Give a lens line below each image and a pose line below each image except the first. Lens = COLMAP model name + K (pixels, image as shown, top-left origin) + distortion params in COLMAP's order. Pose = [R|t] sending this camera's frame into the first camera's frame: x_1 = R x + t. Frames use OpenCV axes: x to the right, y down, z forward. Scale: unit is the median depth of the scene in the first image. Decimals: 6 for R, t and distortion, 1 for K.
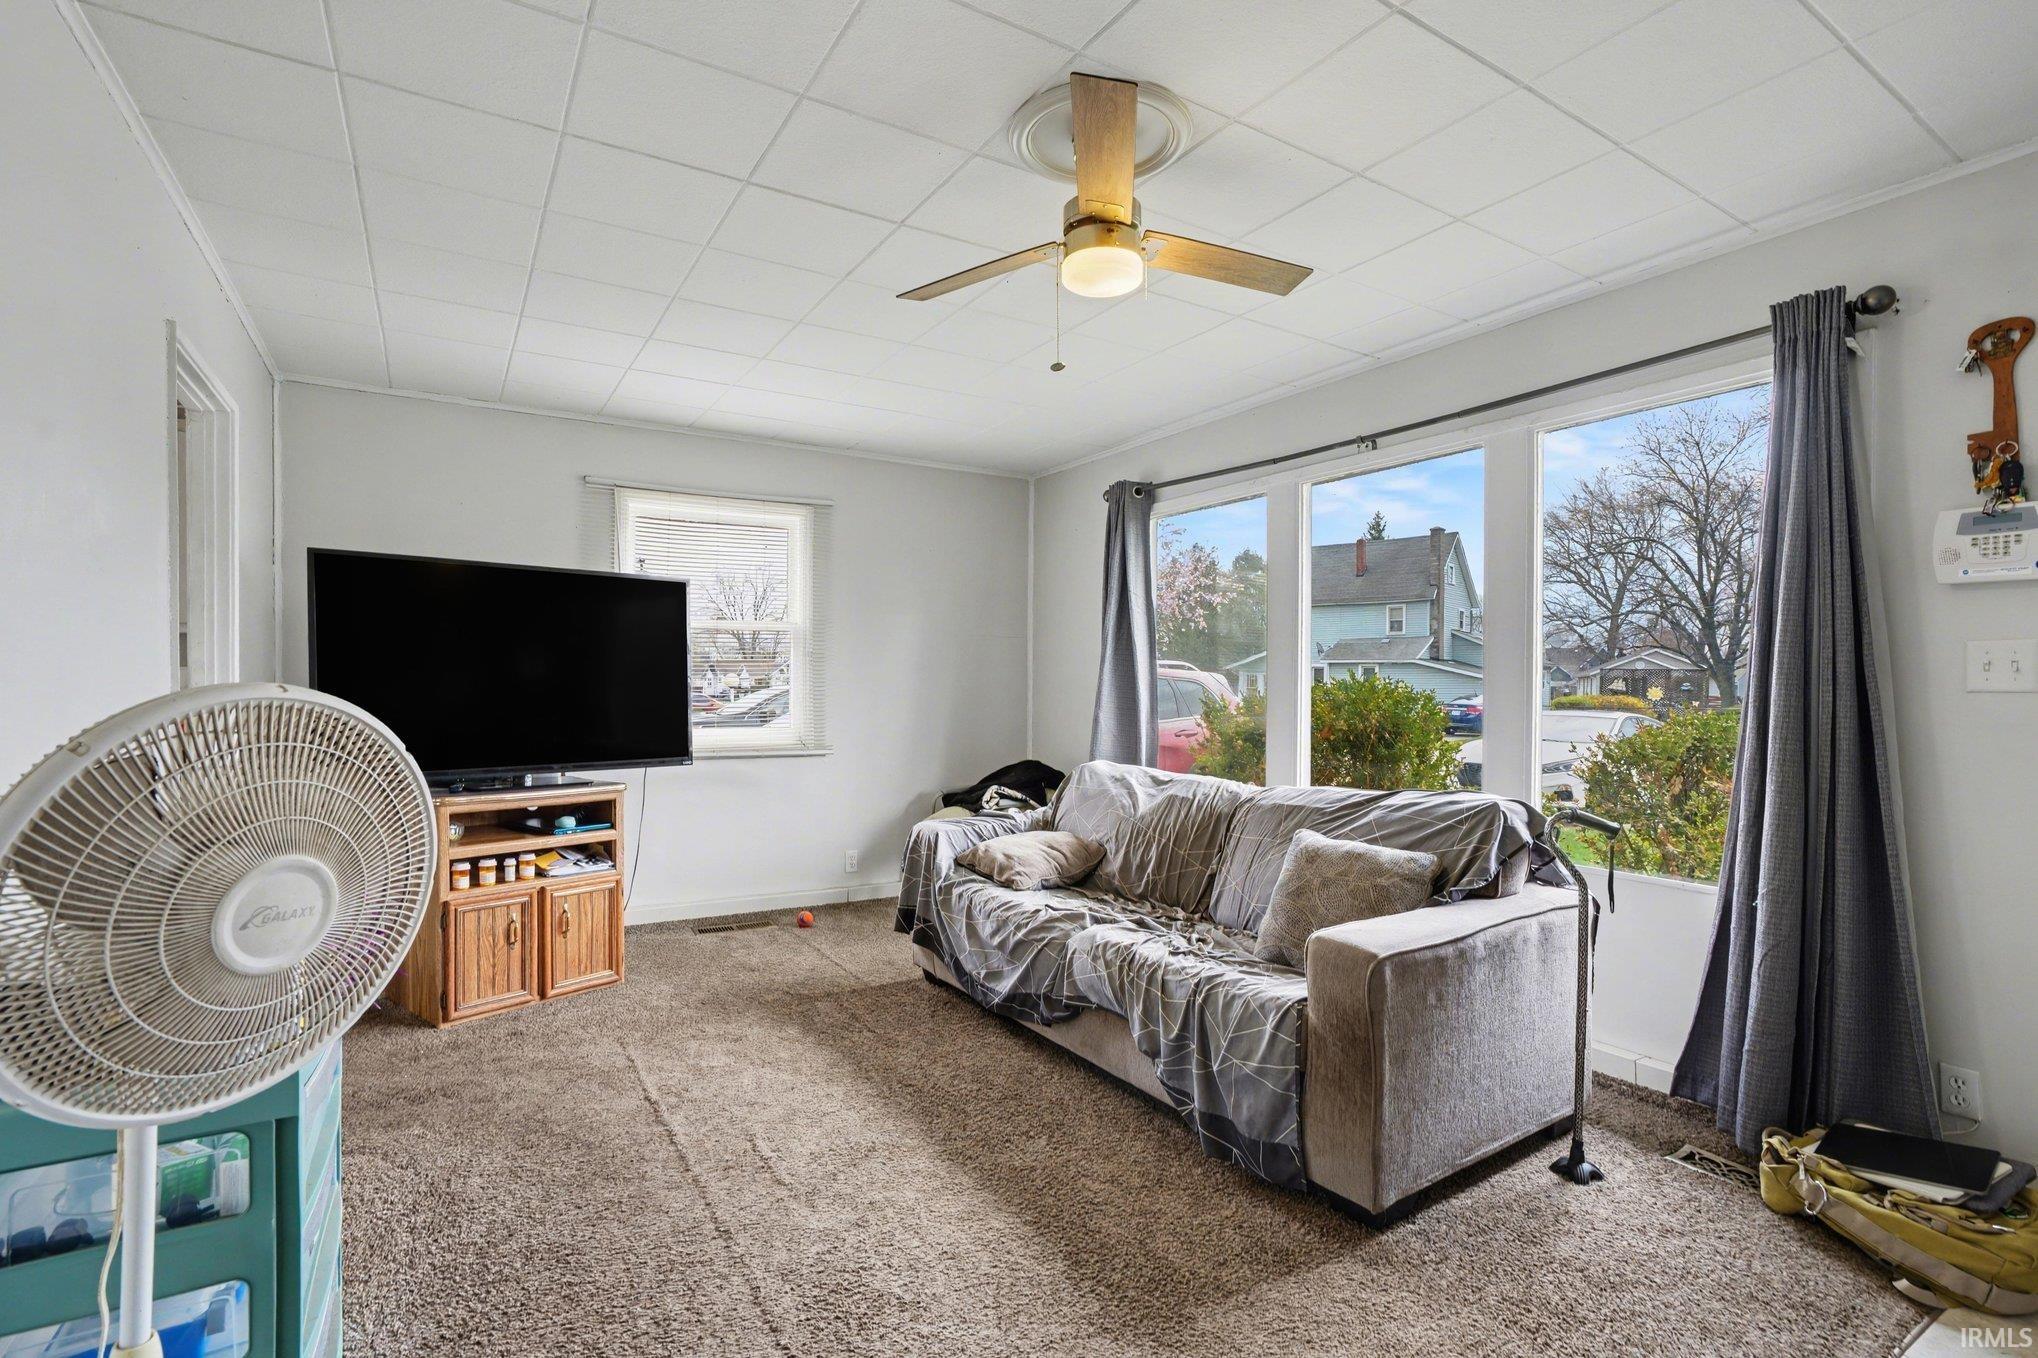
lens RADIAL K [[936.7, 0, 1019.0], [0, 936.7, 679.0], [0, 0, 1]] dist [-0.041151, 0.000069]
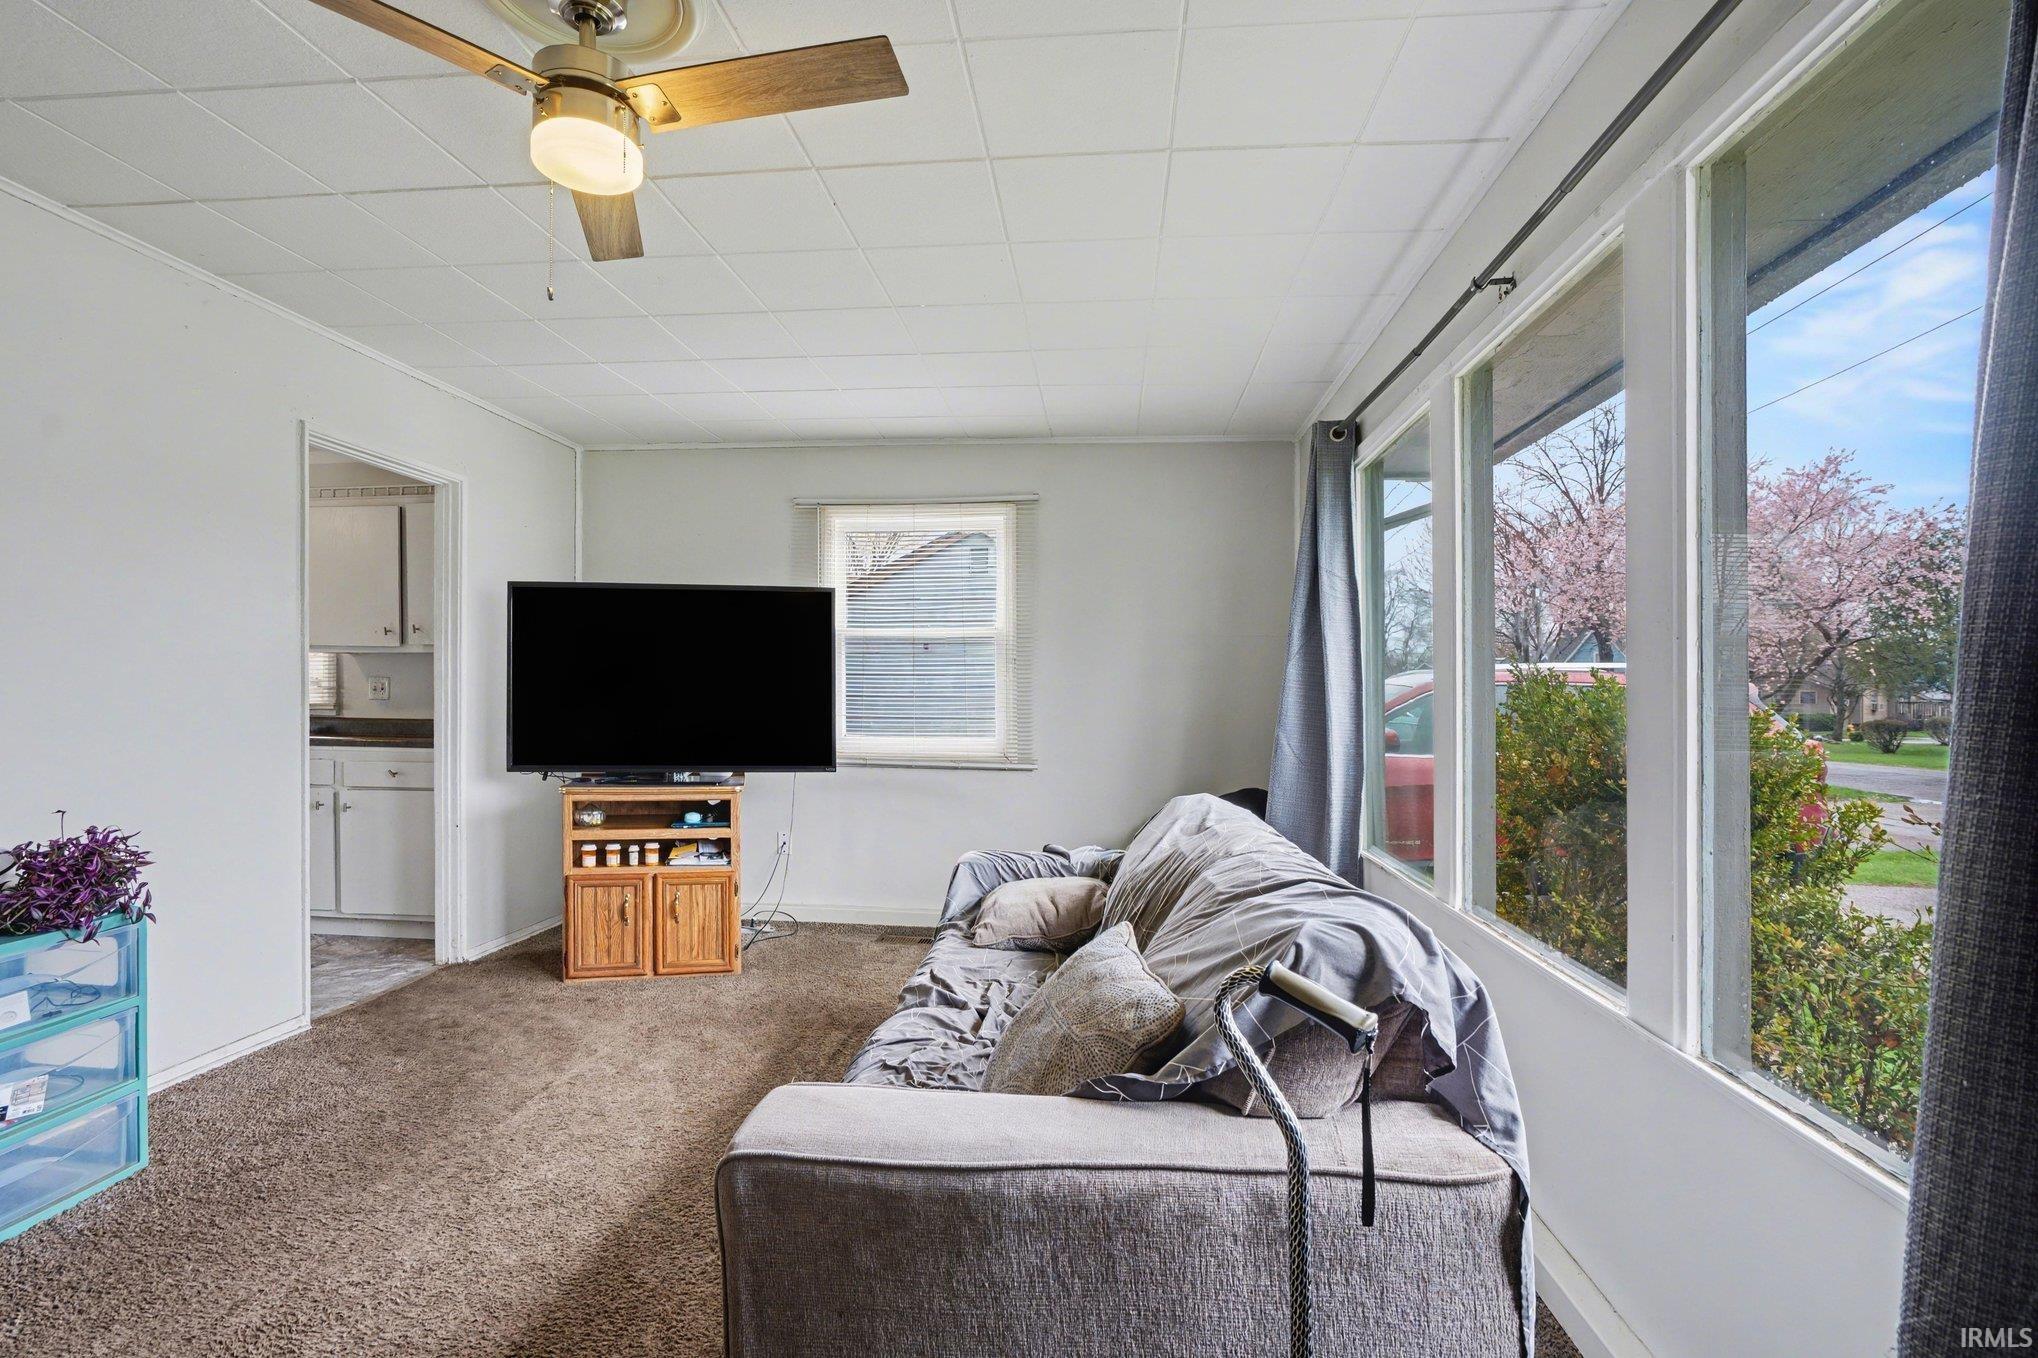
lens RADIAL K [[941.6, 0, 1019.0], [0, 941.6, 679.0], [0, 0, 1]] dist [-0.037237, 0.000219]
pose [[0.797933, -0.006016, -0.602717, 0.485948], [-0.002212, 0.999914, -0.012910, 0.004953], [0.602742, 0.011635, 0.797851, 0.349034]]
